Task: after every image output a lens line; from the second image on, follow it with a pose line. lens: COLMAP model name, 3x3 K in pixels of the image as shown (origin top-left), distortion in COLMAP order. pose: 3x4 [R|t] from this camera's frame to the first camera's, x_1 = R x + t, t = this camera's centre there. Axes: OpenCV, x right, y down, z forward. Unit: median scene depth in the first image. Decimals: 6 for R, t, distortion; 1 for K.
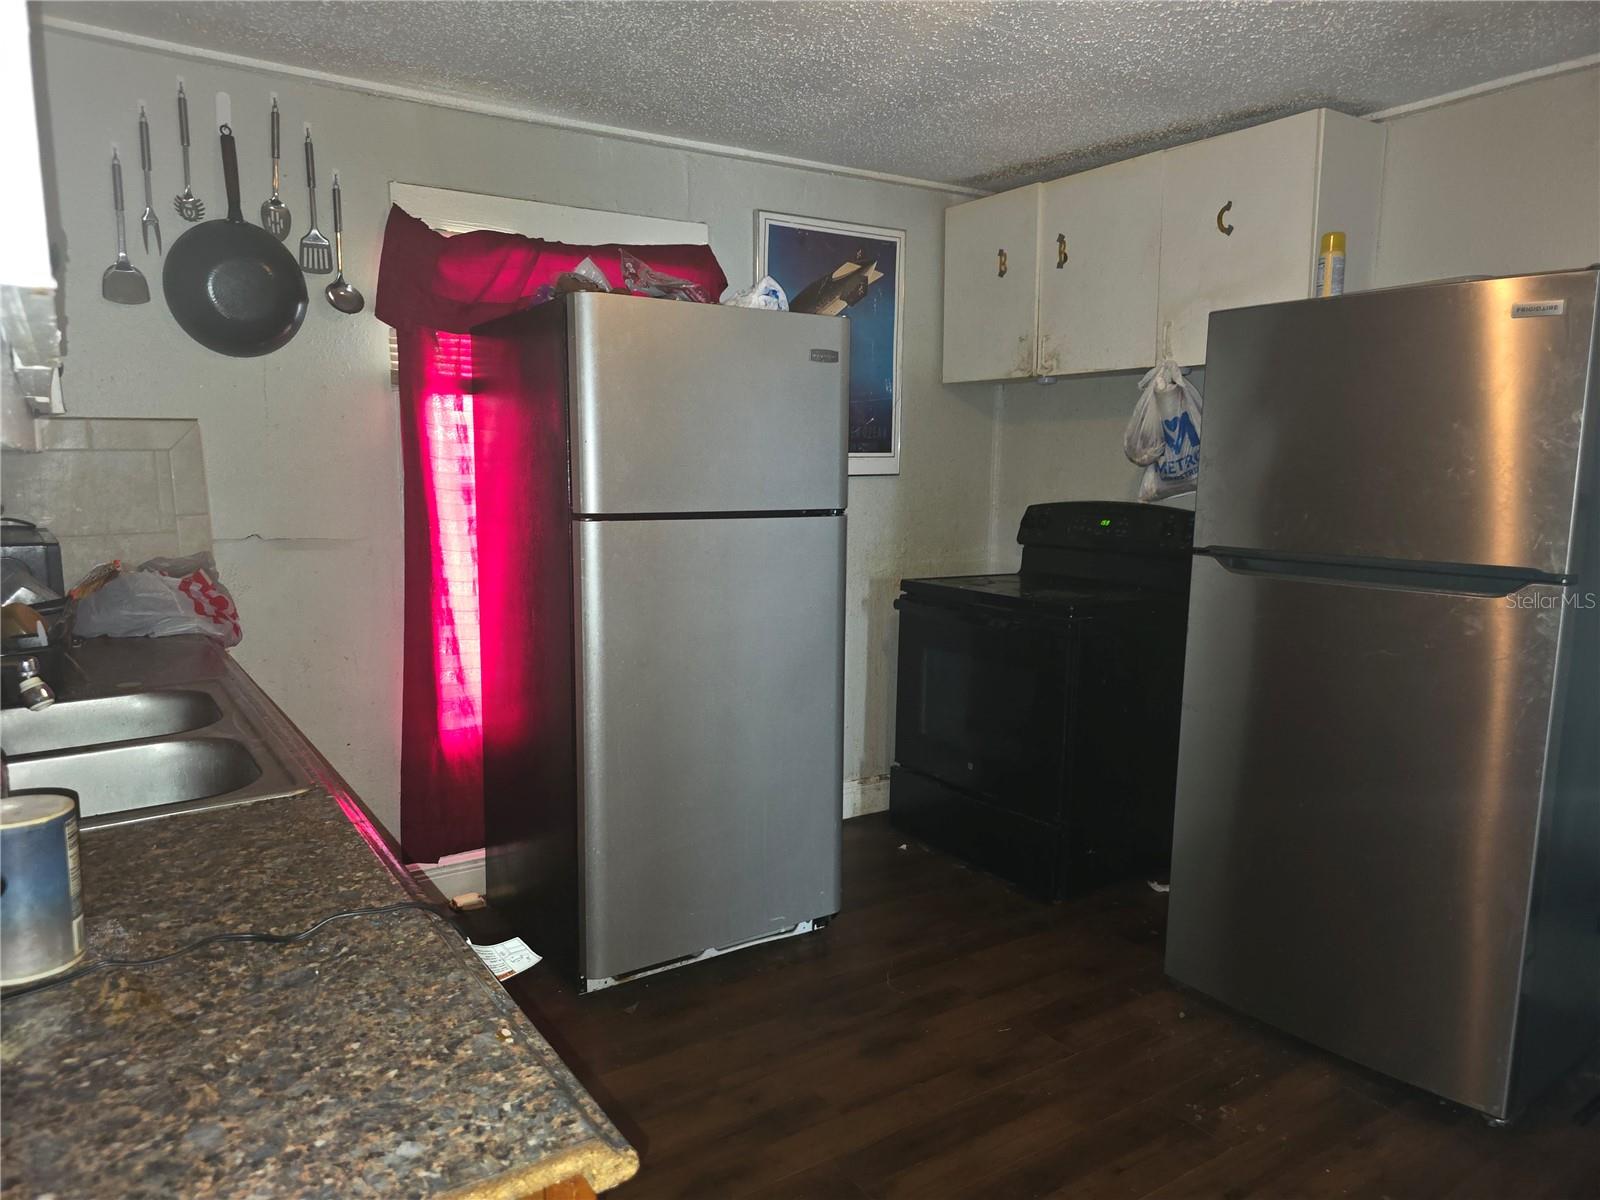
lens RADIAL K [[1076.9, 0, 772.2], [0, 1076.9, 612.9], [0, 0, 1]] dist [0.066521, -0.060103]
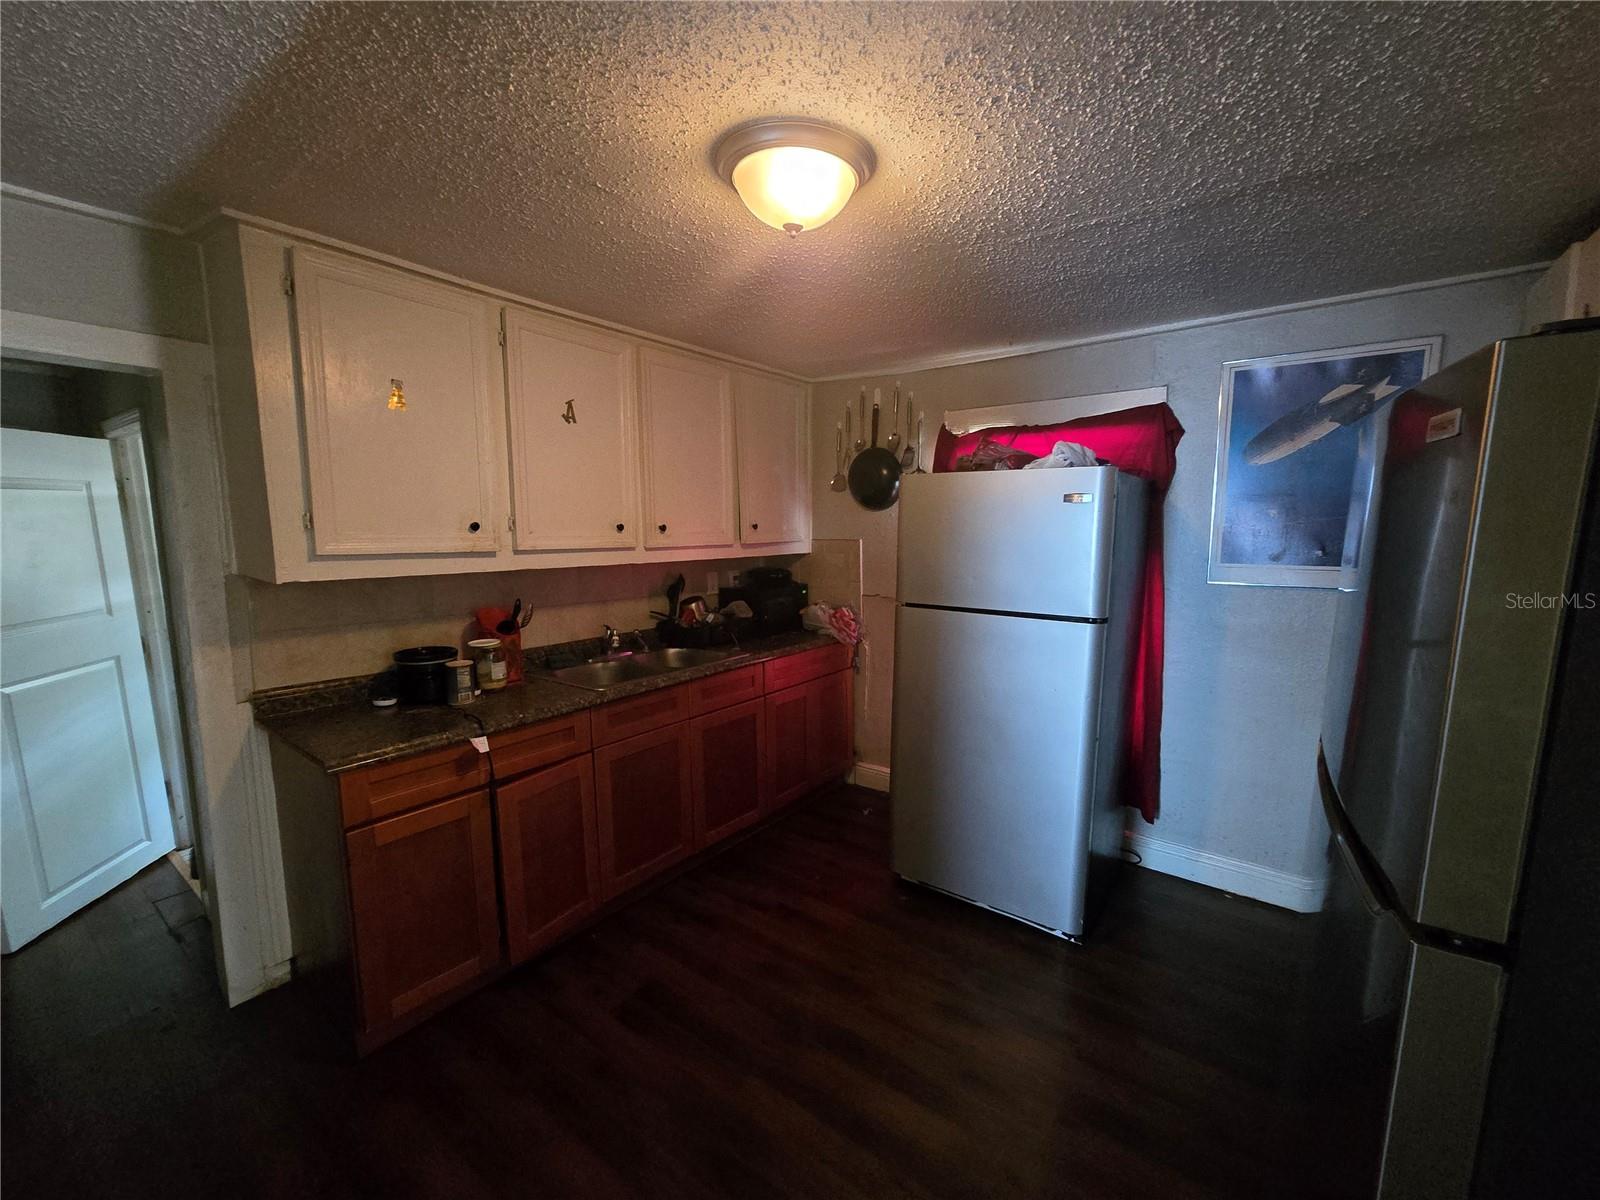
lens RADIAL K [[653.2, 0, 809.1], [0, 653.2, 609.2], [0, 0, 1]] dist [-0.005837, -0.000449]
pose [[0.350171, 0.119025, -0.929093, 0.642823], [-0.133133, 0.988148, 0.076414, -0.120358], [0.927176, 0.096935, 0.361867, 0.425988]]
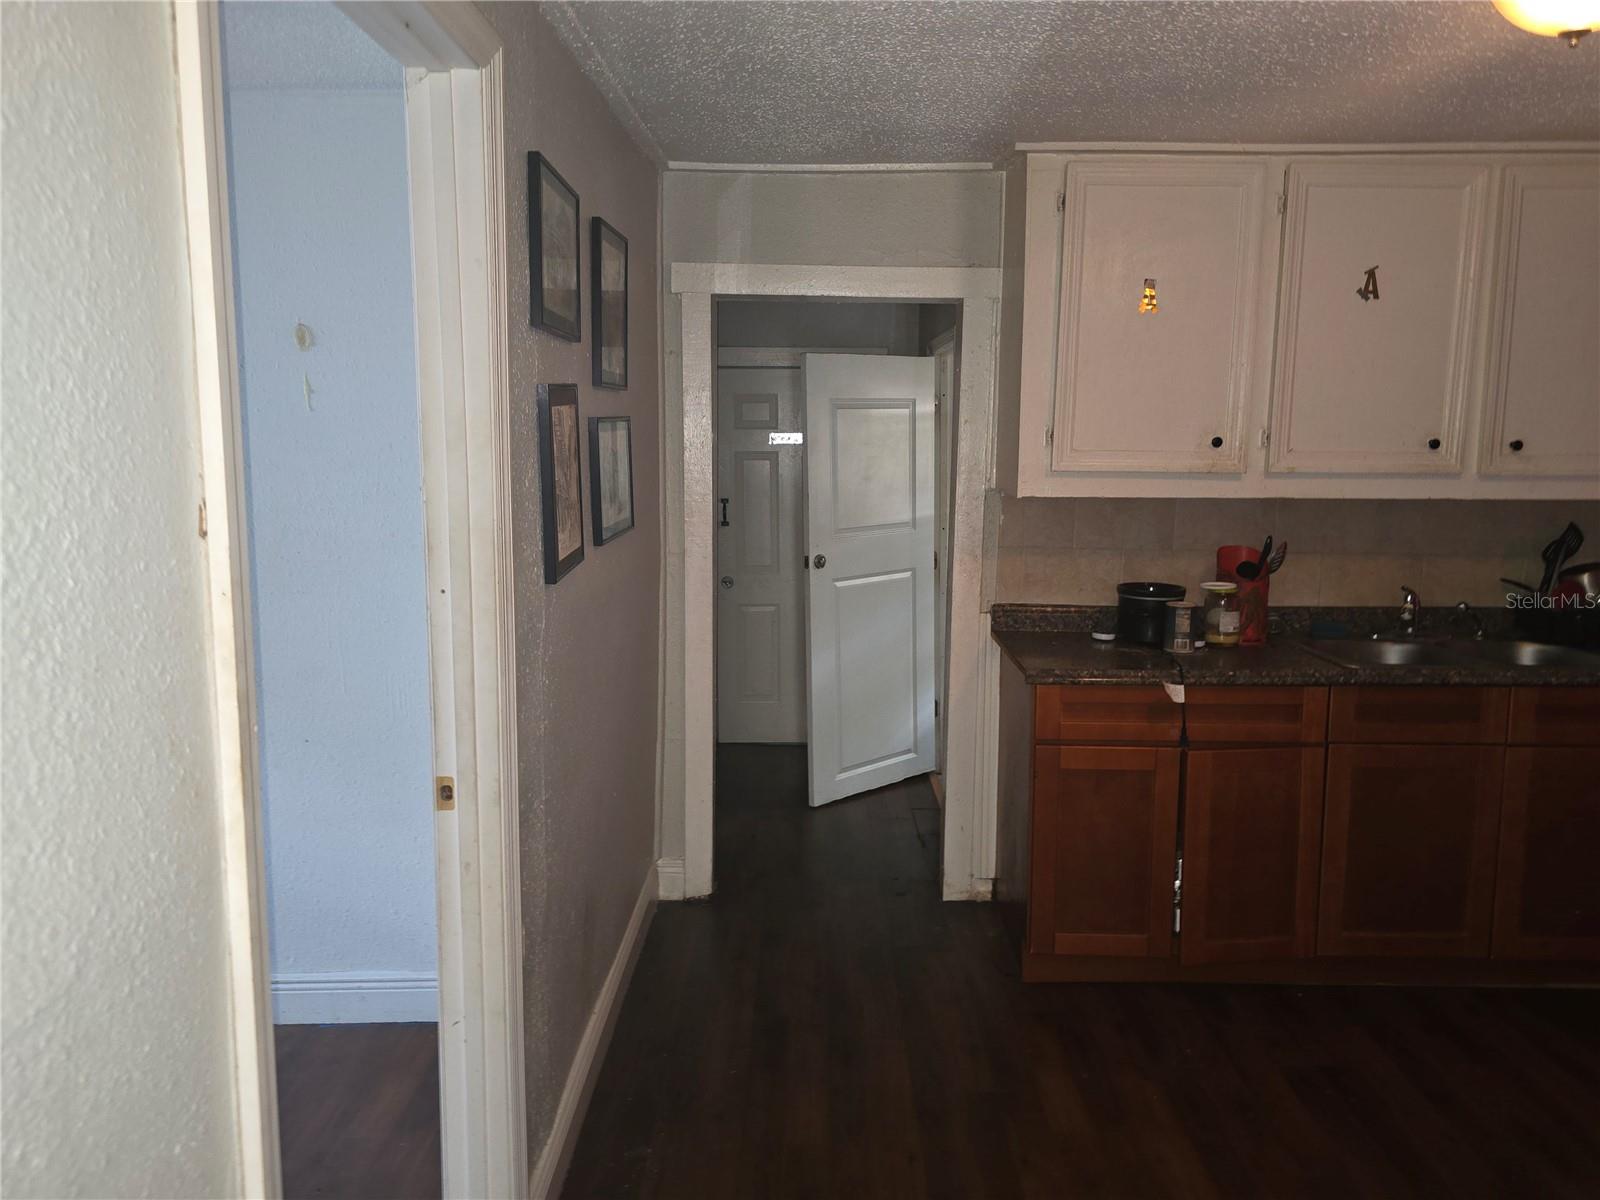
lens RADIAL K [[1106.3, 0, 801.4], [0, 1106.3, 591.6], [0, 0, 1]] dist [0.080152, -0.099380]
pose [[-0.557186, 0.108998, -0.823203, 0.922287], [-0.121977, 0.969851, 0.210976, -0.144935], [0.821380, 0.217964, -0.527093, 0.603415]]
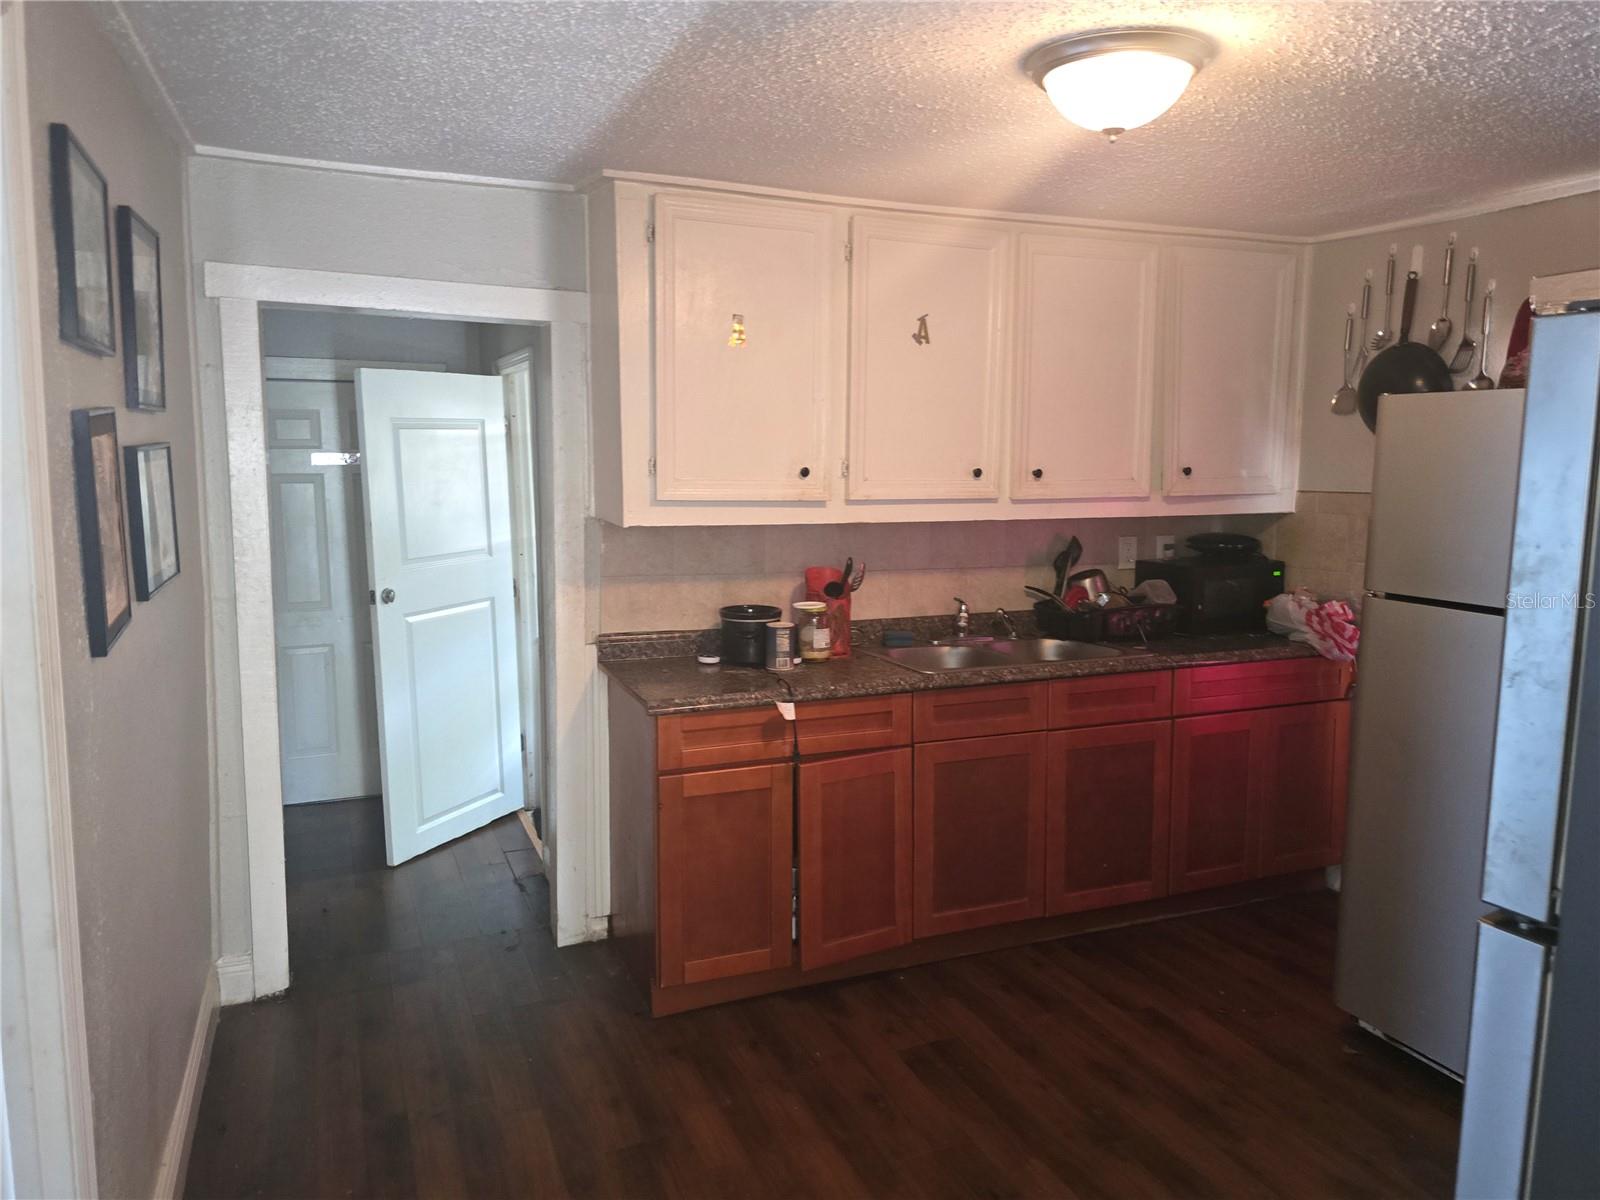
lens RADIAL K [[1106.3, 0, 801.4], [0, 1106.3, 591.6], [0, 0, 1]] dist [0.080152, -0.099380]
pose [[-0.181886, 0.116181, -0.976432, 0.921876], [-0.143798, 0.979178, 0.143294, -0.147751], [0.972749, 0.166472, -0.161392, 0.532888]]
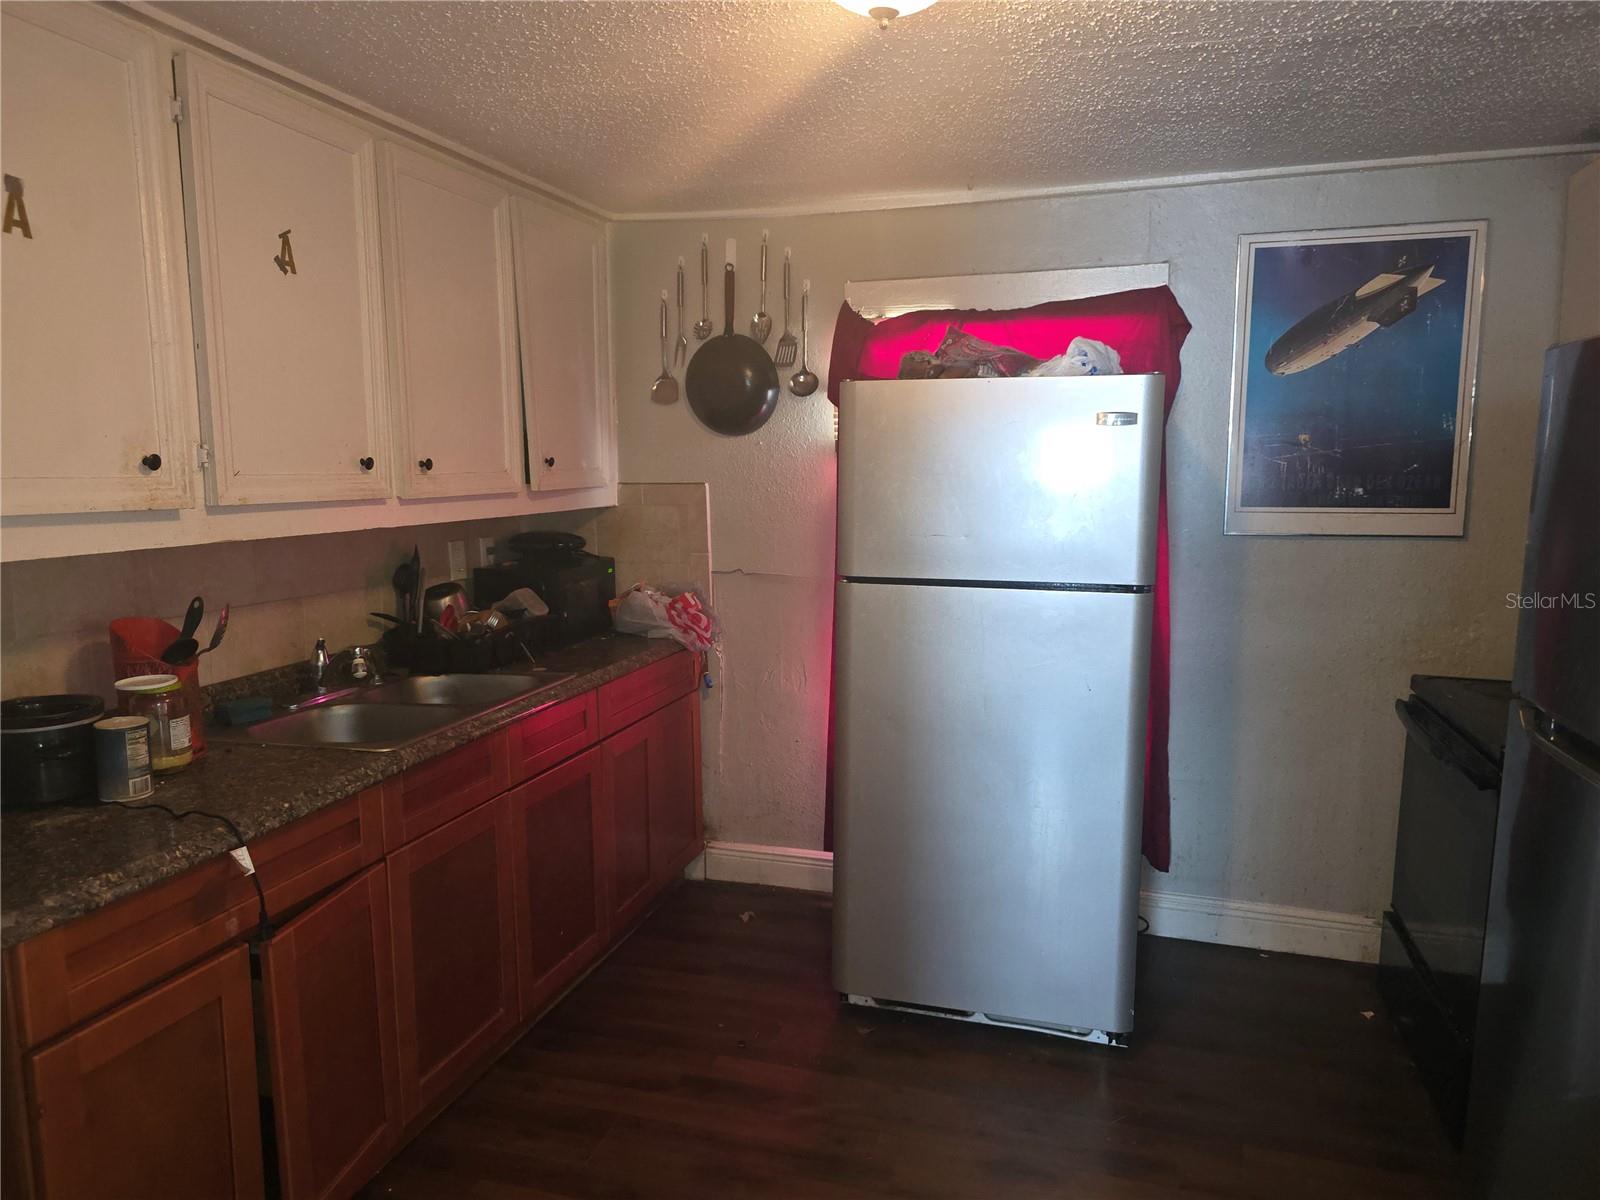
lens RADIAL K [[1108.2, 0, 789.5], [0, 1108.2, 607.0], [0, 0, 1]] dist [0.061845, -0.069272]
pose [[0.644752, 0.098352, -0.758038, 0.577438], [-0.104476, 0.993720, 0.040069, -0.085541], [0.757219, 0.053362, 0.650978, 0.180847]]
